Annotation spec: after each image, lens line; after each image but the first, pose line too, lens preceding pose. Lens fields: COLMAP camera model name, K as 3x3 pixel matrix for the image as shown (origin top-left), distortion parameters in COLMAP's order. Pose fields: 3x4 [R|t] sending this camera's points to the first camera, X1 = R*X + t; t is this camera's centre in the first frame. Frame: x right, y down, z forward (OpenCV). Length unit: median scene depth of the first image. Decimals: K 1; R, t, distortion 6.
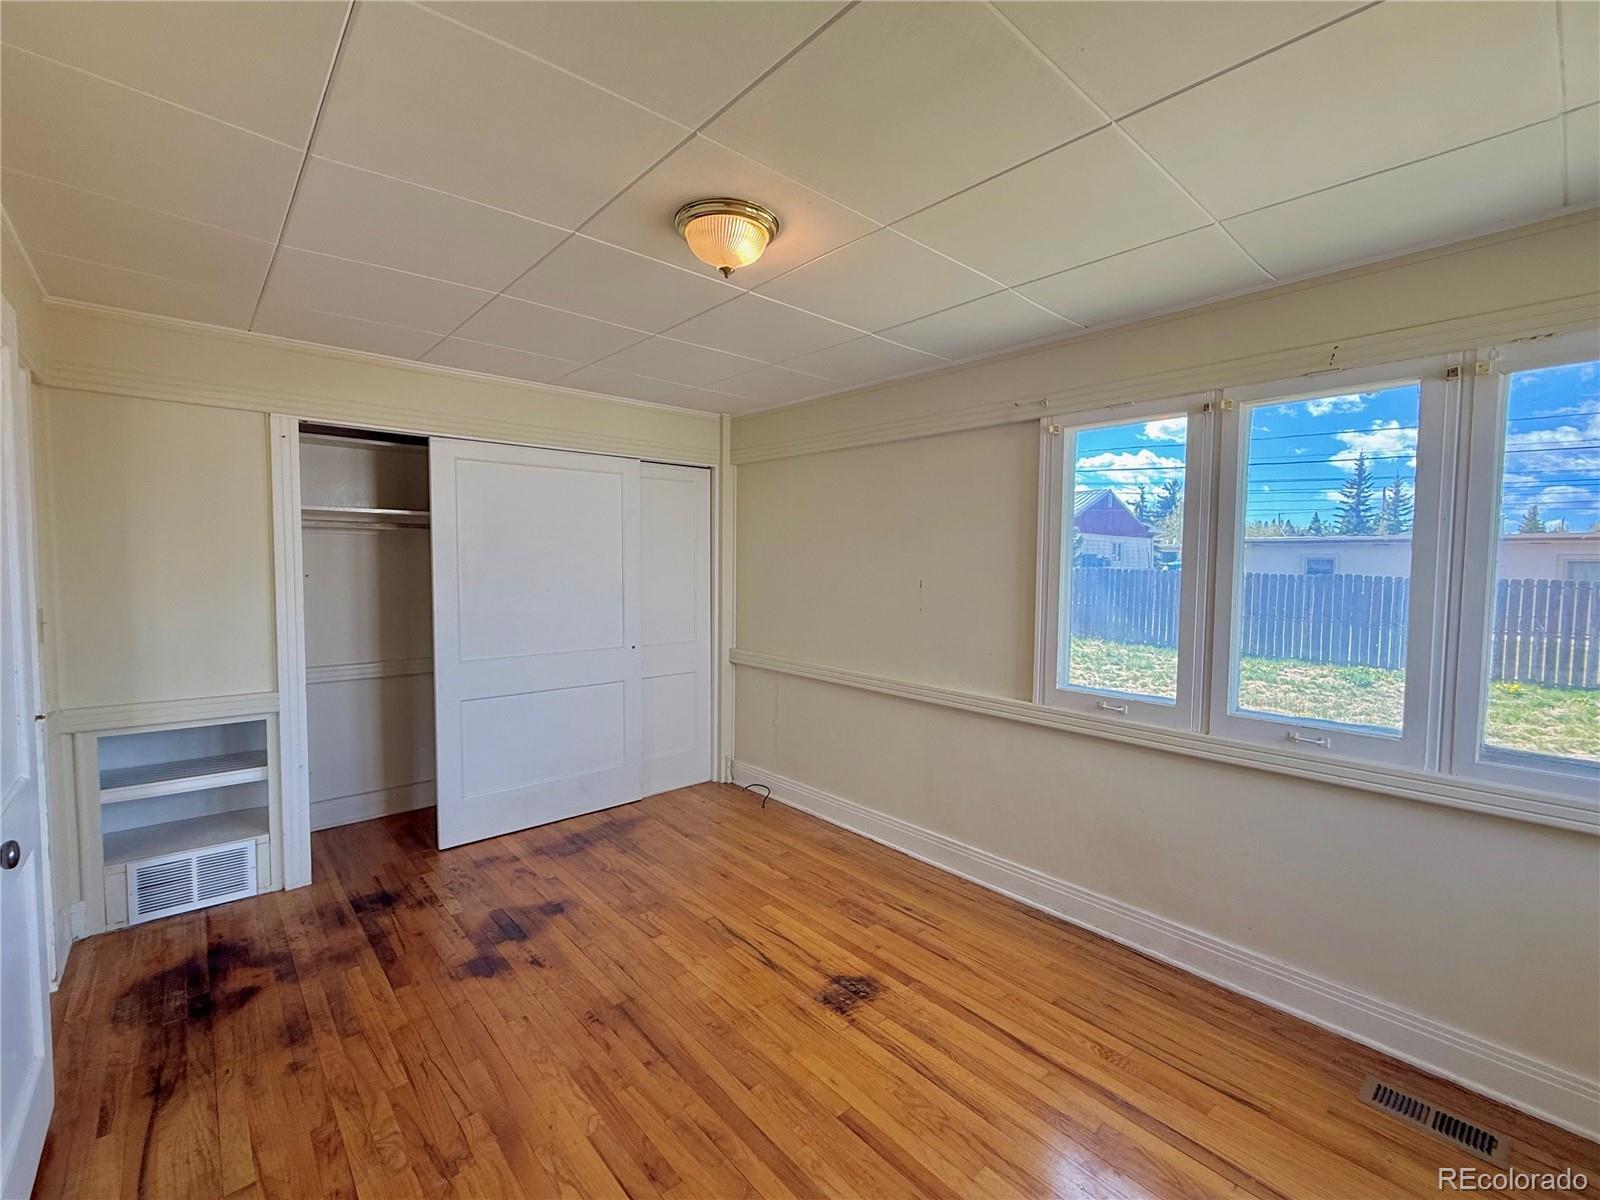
lens RADIAL K [[695.9, 0, 796.0], [0, 695.9, 597.2], [0, 0, 1]] dist [0.001545, 0.000121]
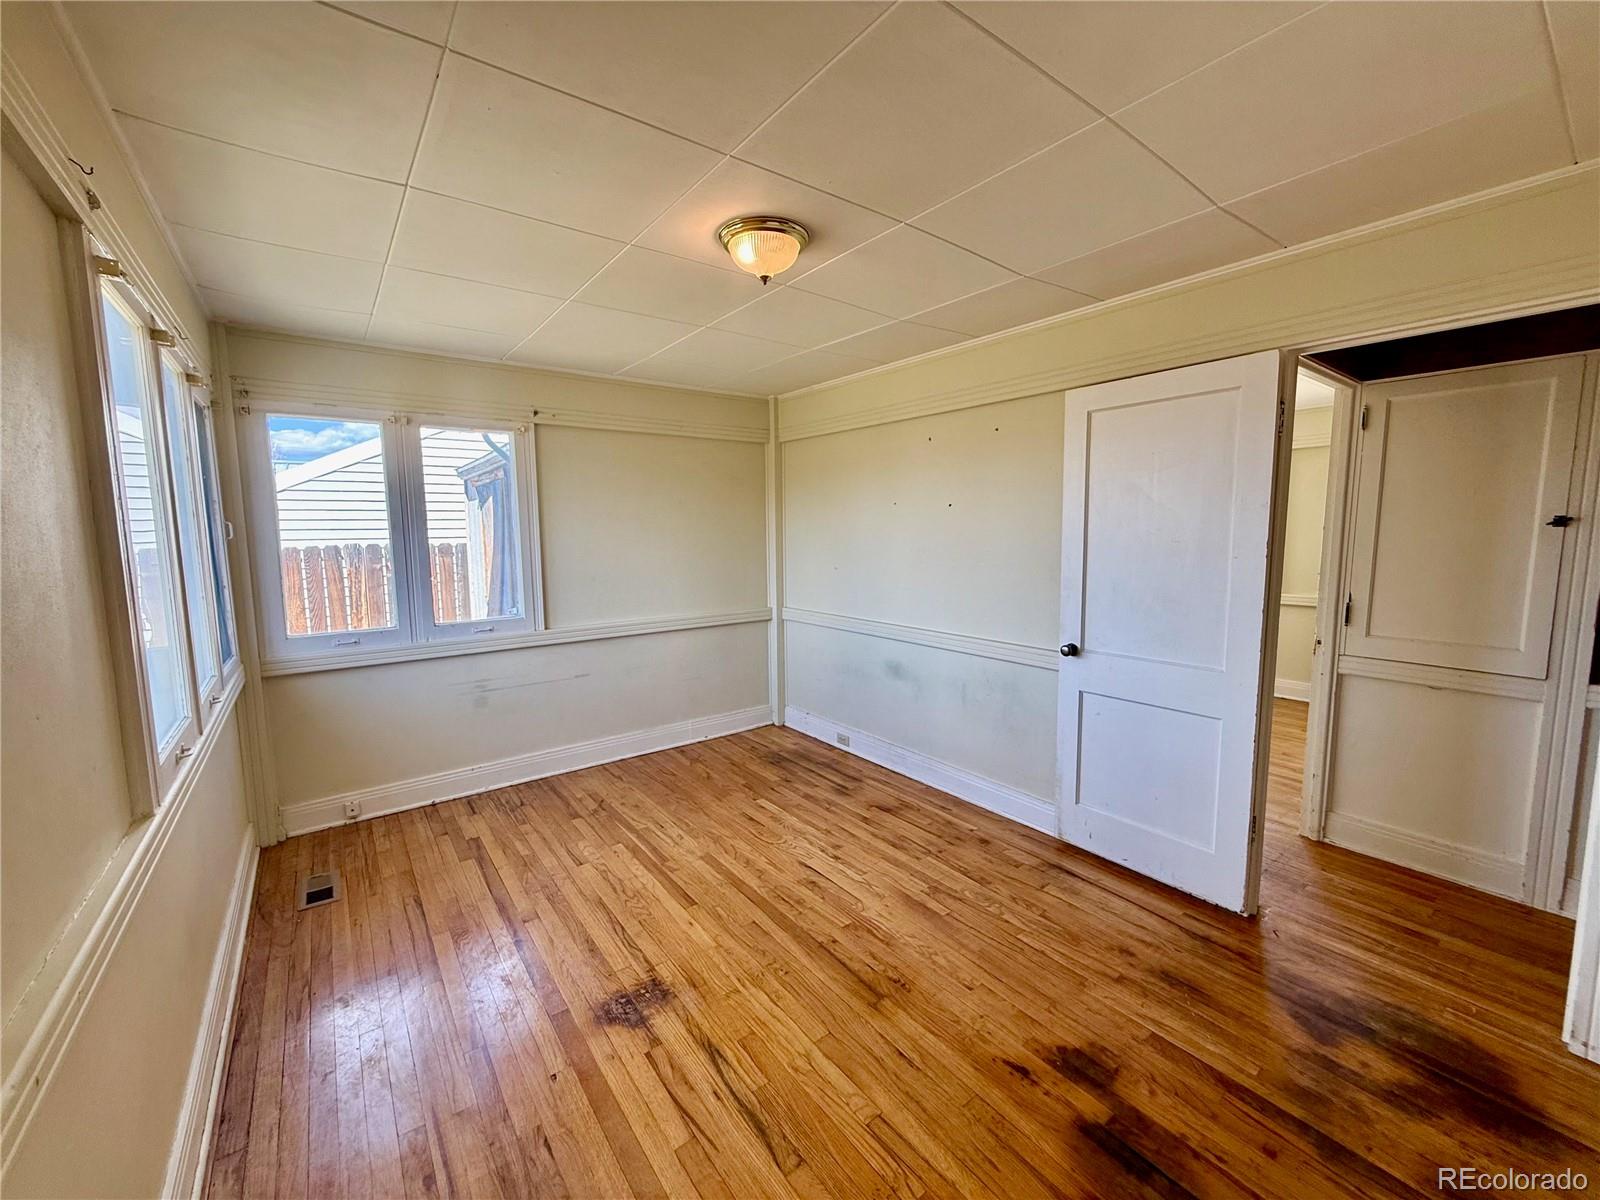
lens RADIAL K [[639.1, 0, 793.5], [0, 639.1, 595.1], [0, 0, 1]] dist [0.001155, 0.000582]
pose [[-0.996766, -0.010122, 0.079725, -0.168274], [0.002869, 0.986921, 0.161179, -0.084833], [-0.080313, 0.160886, -0.983700, 1.510622]]
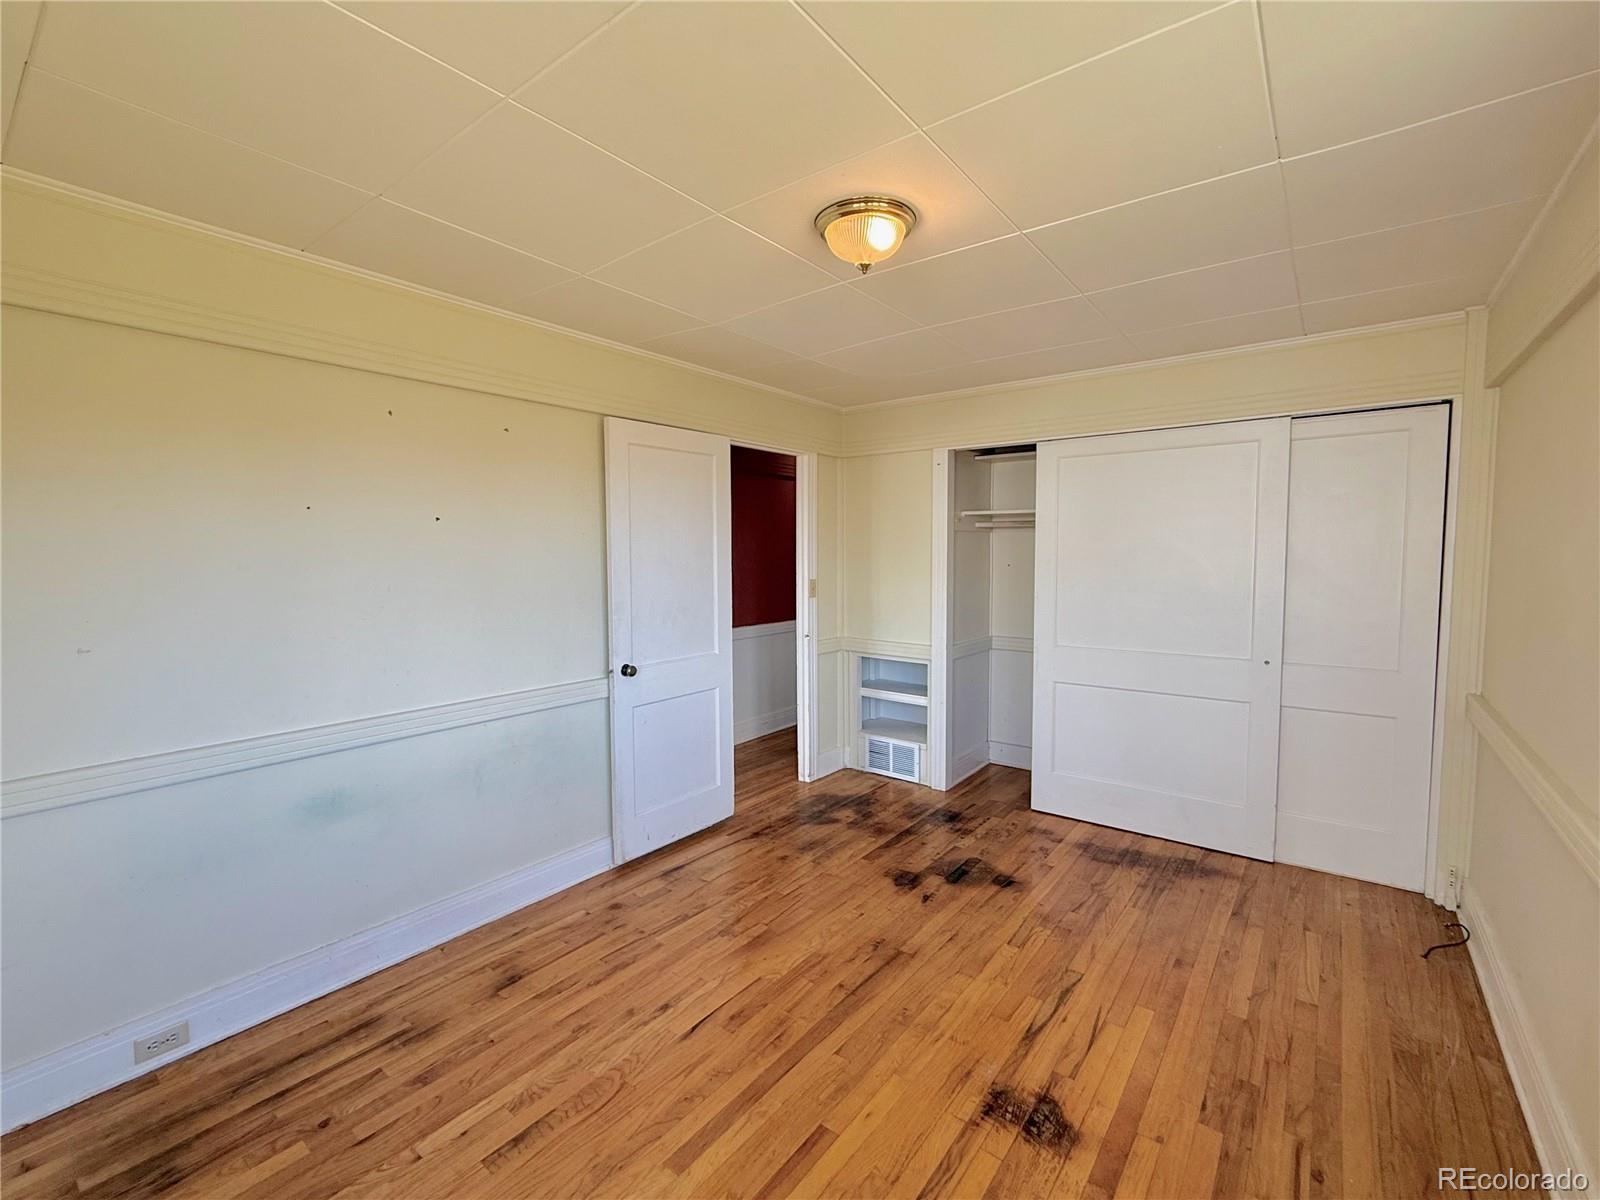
lens RADIAL K [[695.9, 0, 796.0], [0, 695.9, 597.2], [0, 0, 1]] dist [0.001545, 0.000121]
pose [[0.185827, 0.054035, -0.981096, 0.652216], [-0.048998, 0.997754, 0.045672, -0.016059], [0.981360, 0.039585, 0.188057, 0.513571]]
